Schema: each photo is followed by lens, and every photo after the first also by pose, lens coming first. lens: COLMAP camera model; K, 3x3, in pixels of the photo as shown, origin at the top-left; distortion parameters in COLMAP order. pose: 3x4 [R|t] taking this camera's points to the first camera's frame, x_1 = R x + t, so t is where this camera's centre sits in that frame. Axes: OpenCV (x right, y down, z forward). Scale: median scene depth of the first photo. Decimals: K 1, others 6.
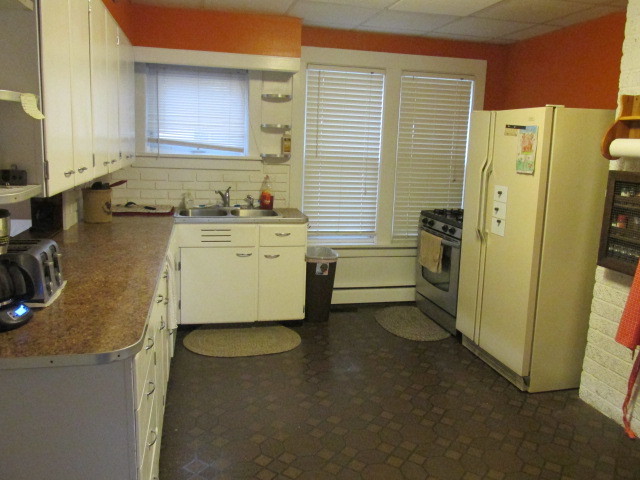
lens RADIAL K [[534.4, 0, 320.0], [0, 534.4, 240.0], [0, 0, 1]] dist [-0.022456, -0.001631]
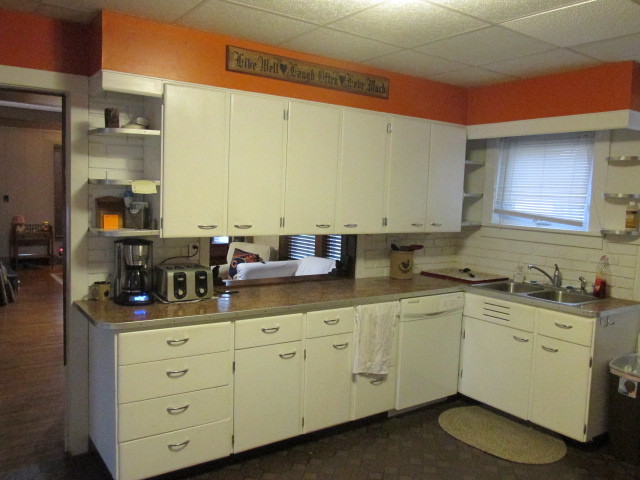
lens RADIAL K [[534.4, 0, 320.0], [0, 534.4, 240.0], [0, 0, 1]] dist [-0.022456, -0.001631]
pose [[0.380000, 0.056504, -0.923259, 0.530770], [-0.182916, 0.983012, -0.015124, -0.059052], [0.906720, 0.174626, 0.383881, 0.328571]]
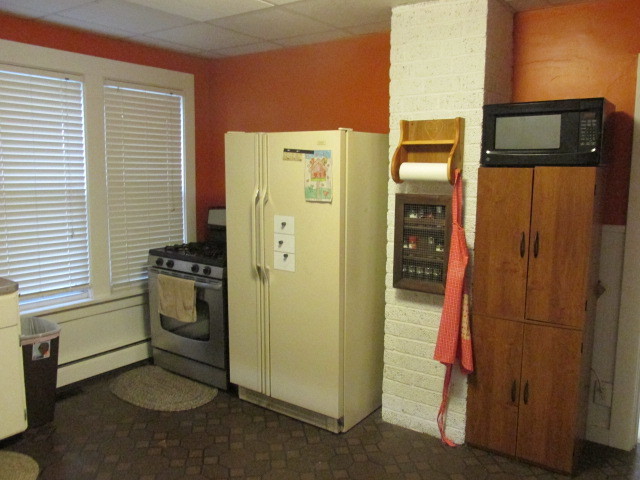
lens RADIAL K [[534.4, 0, 320.0], [0, 534.4, 240.0], [0, 0, 1]] dist [-0.022456, -0.001631]
pose [[0.750412, -0.114727, 0.650937, -0.169136], [0.132708, 0.990918, 0.021659, -0.060627], [-0.647510, 0.070132, 0.758823, 0.232404]]
